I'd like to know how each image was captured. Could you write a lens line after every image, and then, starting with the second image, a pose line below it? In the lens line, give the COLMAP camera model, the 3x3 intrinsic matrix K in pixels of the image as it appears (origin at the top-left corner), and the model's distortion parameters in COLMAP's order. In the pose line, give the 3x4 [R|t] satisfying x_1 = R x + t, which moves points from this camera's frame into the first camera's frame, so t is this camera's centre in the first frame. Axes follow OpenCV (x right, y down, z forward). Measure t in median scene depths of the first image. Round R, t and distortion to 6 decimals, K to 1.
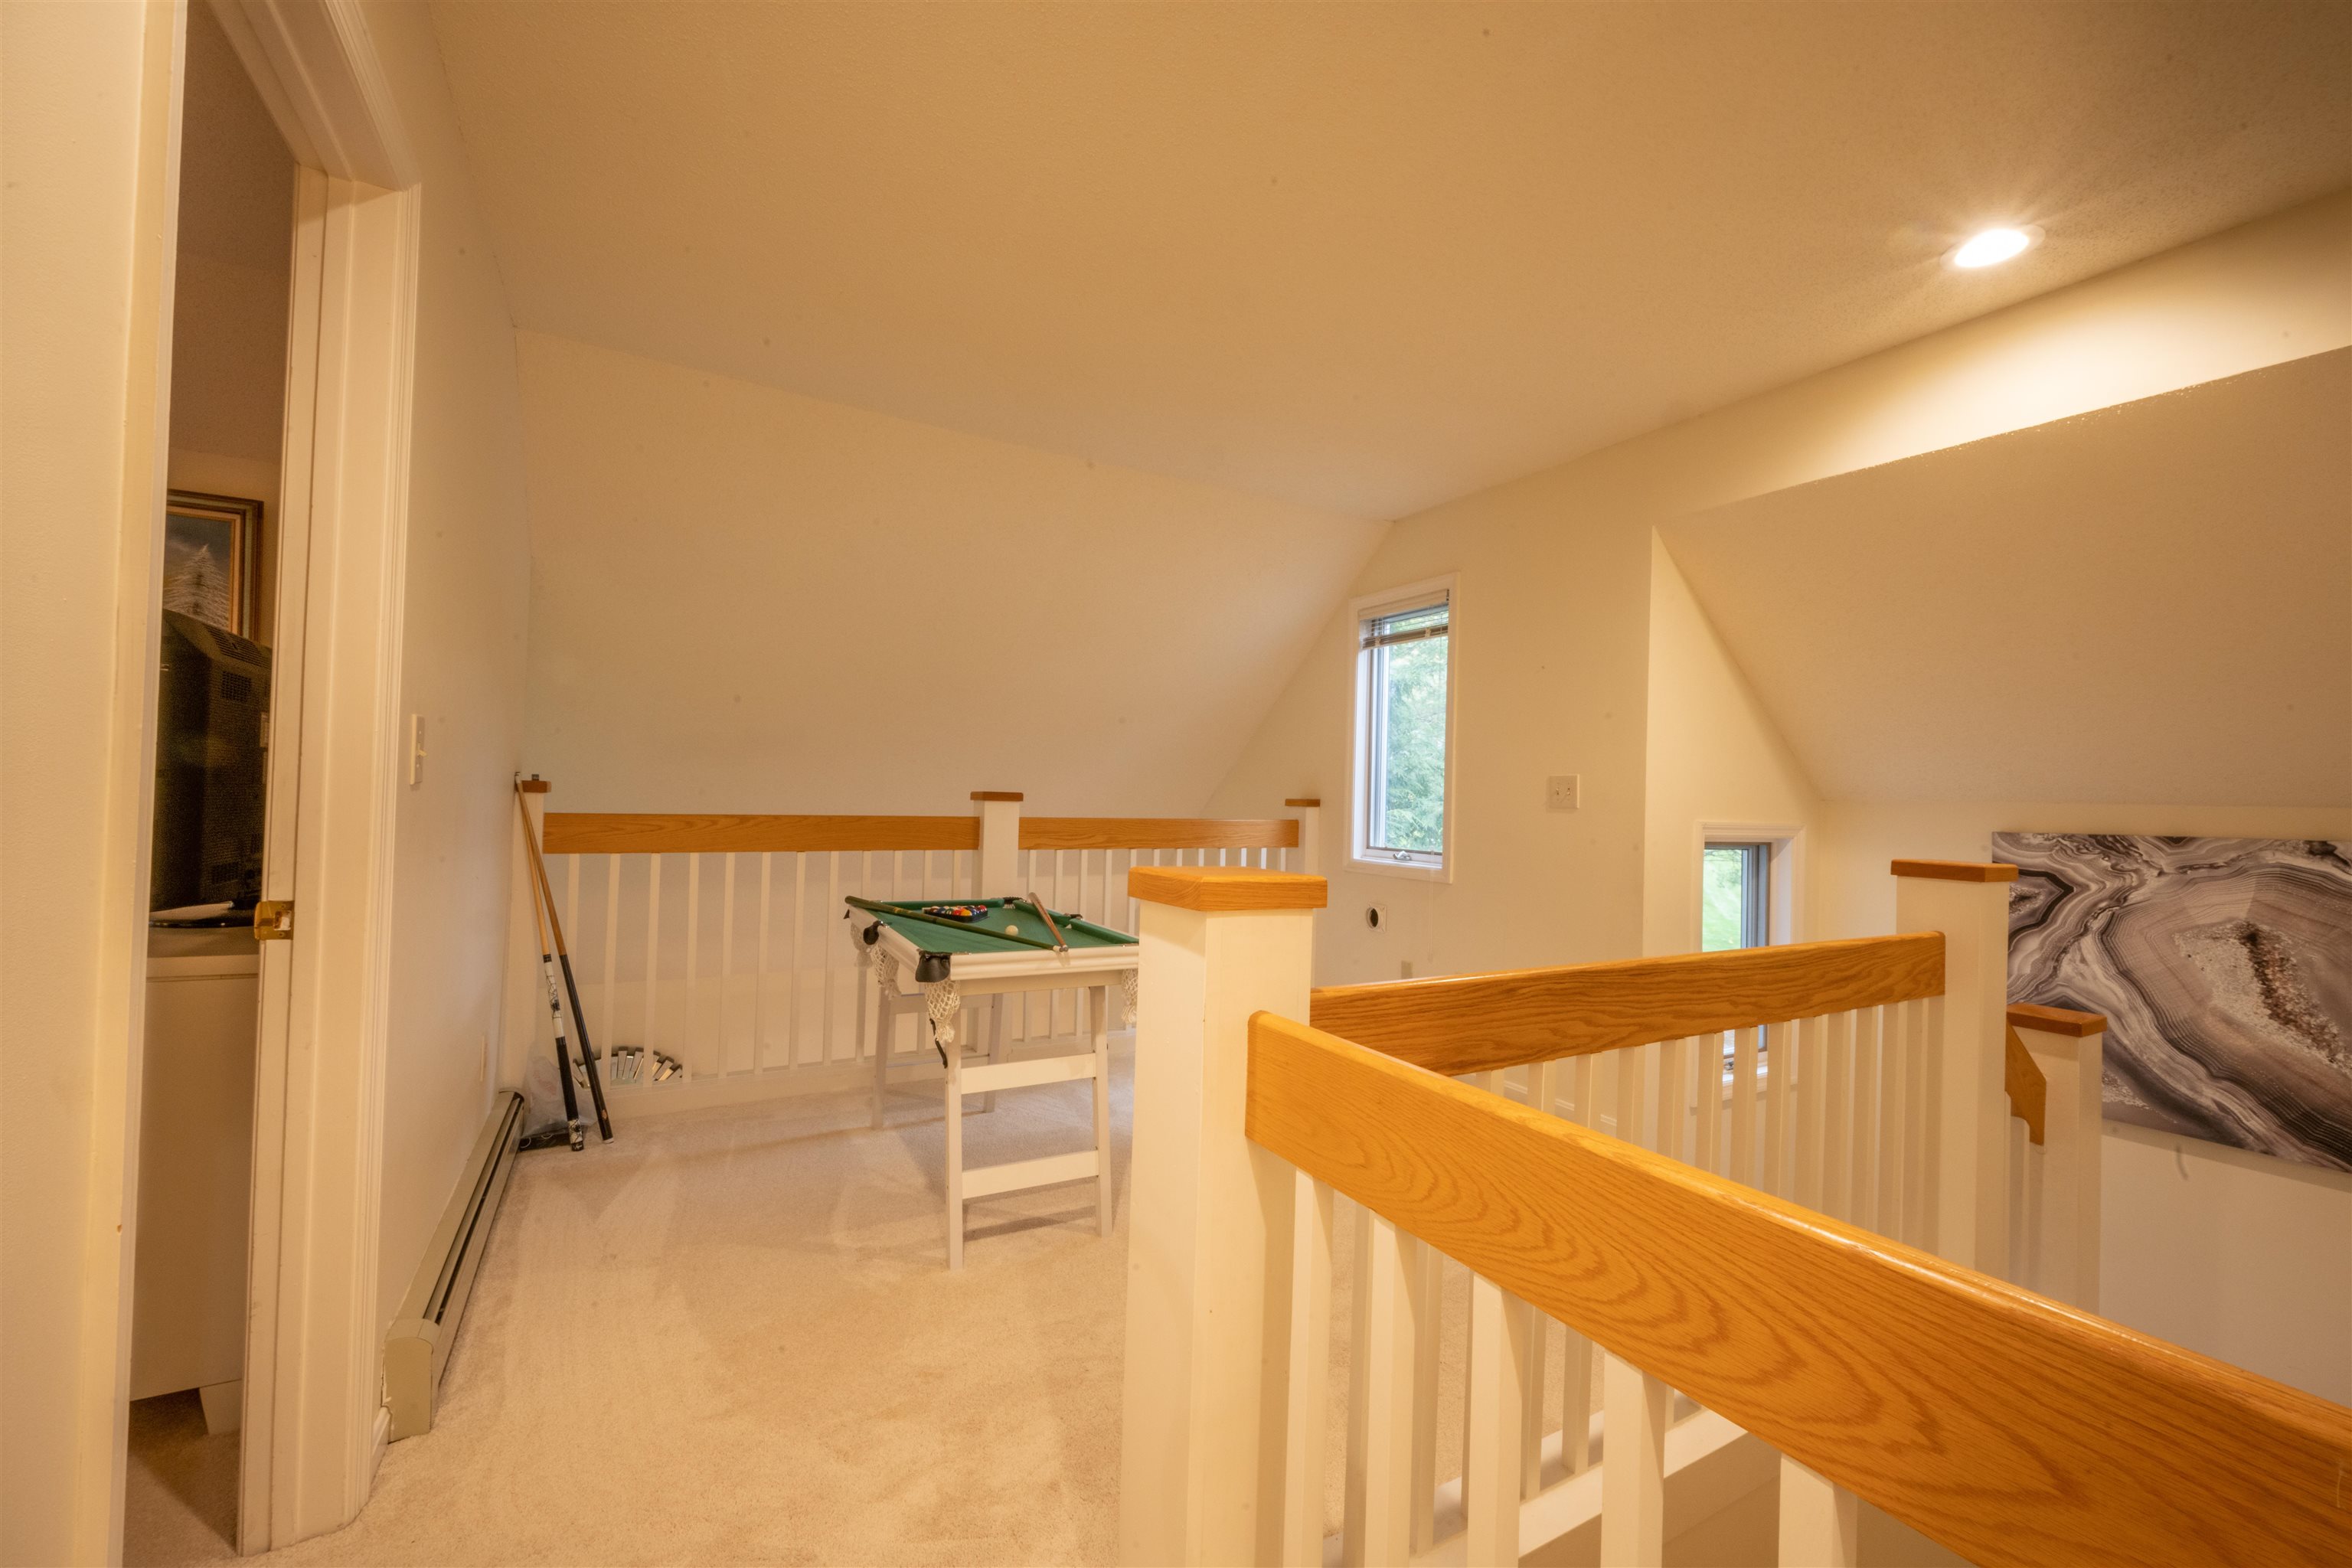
lens RADIAL K [[982.8, 0, 1200.4], [0, 982.8, 782.5], [0, 0, 1]] dist [0.001756, -0.000188]
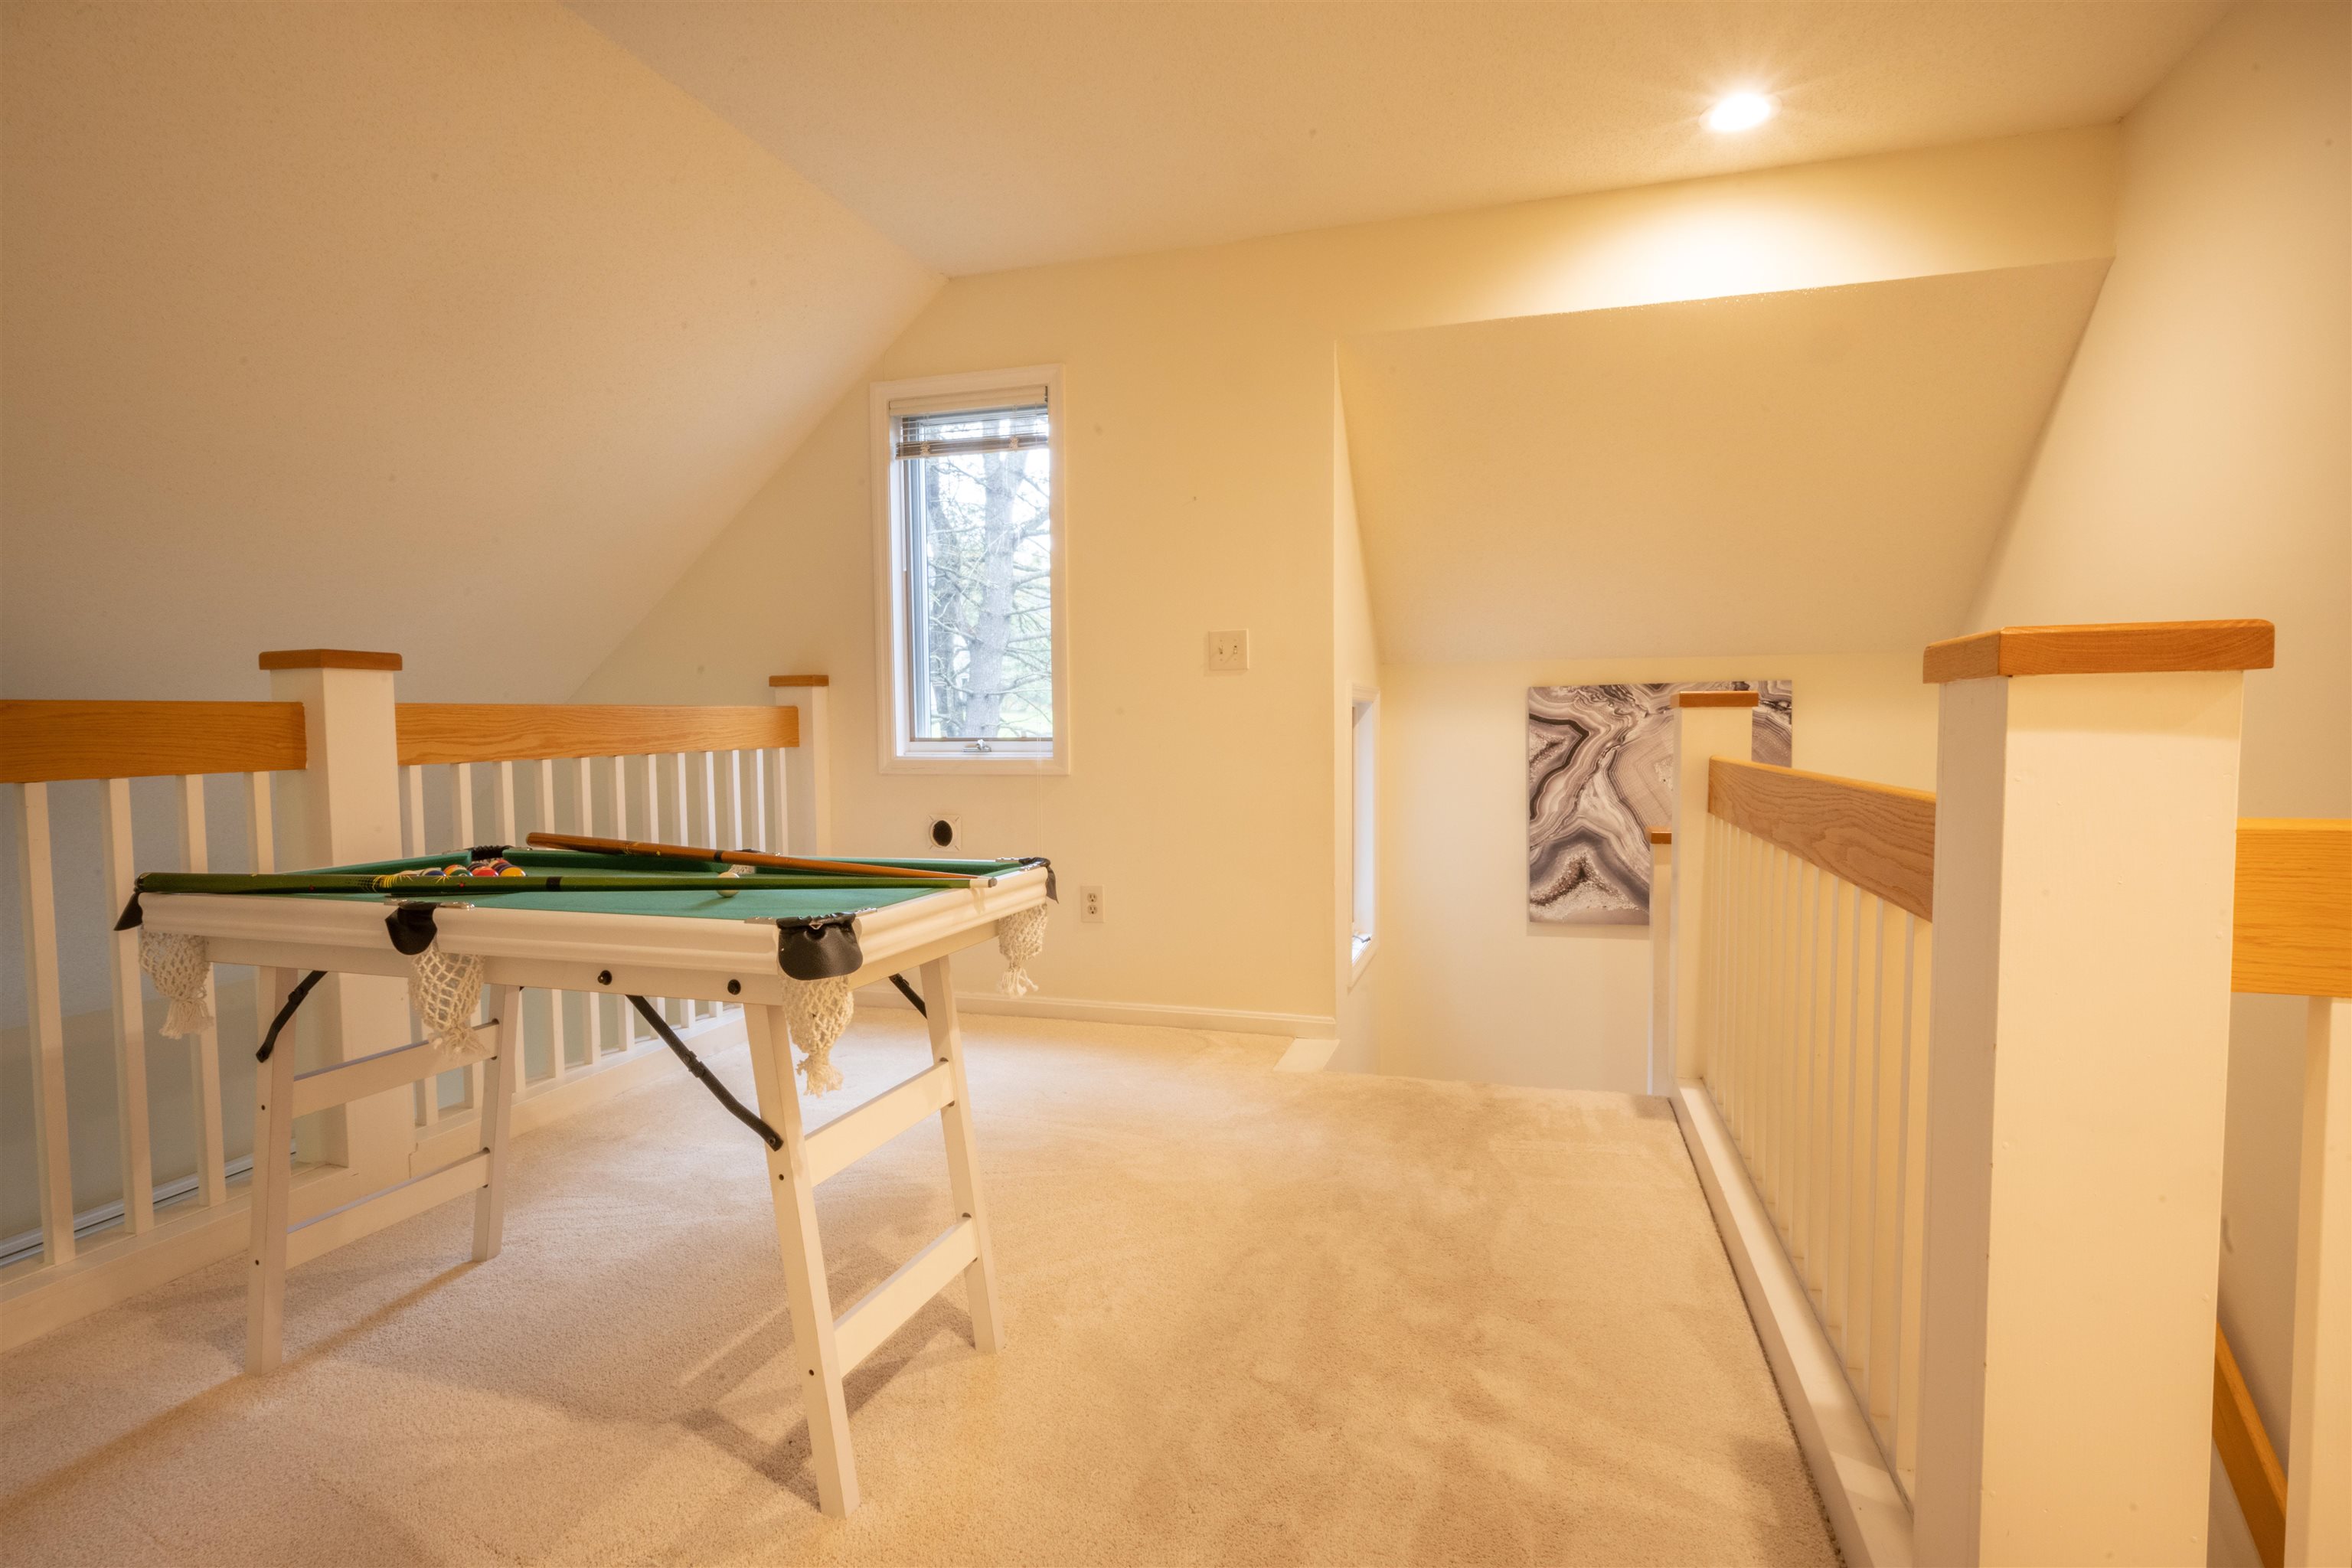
lens RADIAL K [[1167.0, 0, 1184.5], [0, 1167.0, 792.2], [0, 0, 1]] dist [-0.001731, -0.000164]
pose [[0.715747, -0.075073, 0.694313, -0.401599], [0.020439, 0.996031, 0.086626, 0.048649], [-0.698060, -0.047811, 0.714441, 0.348483]]
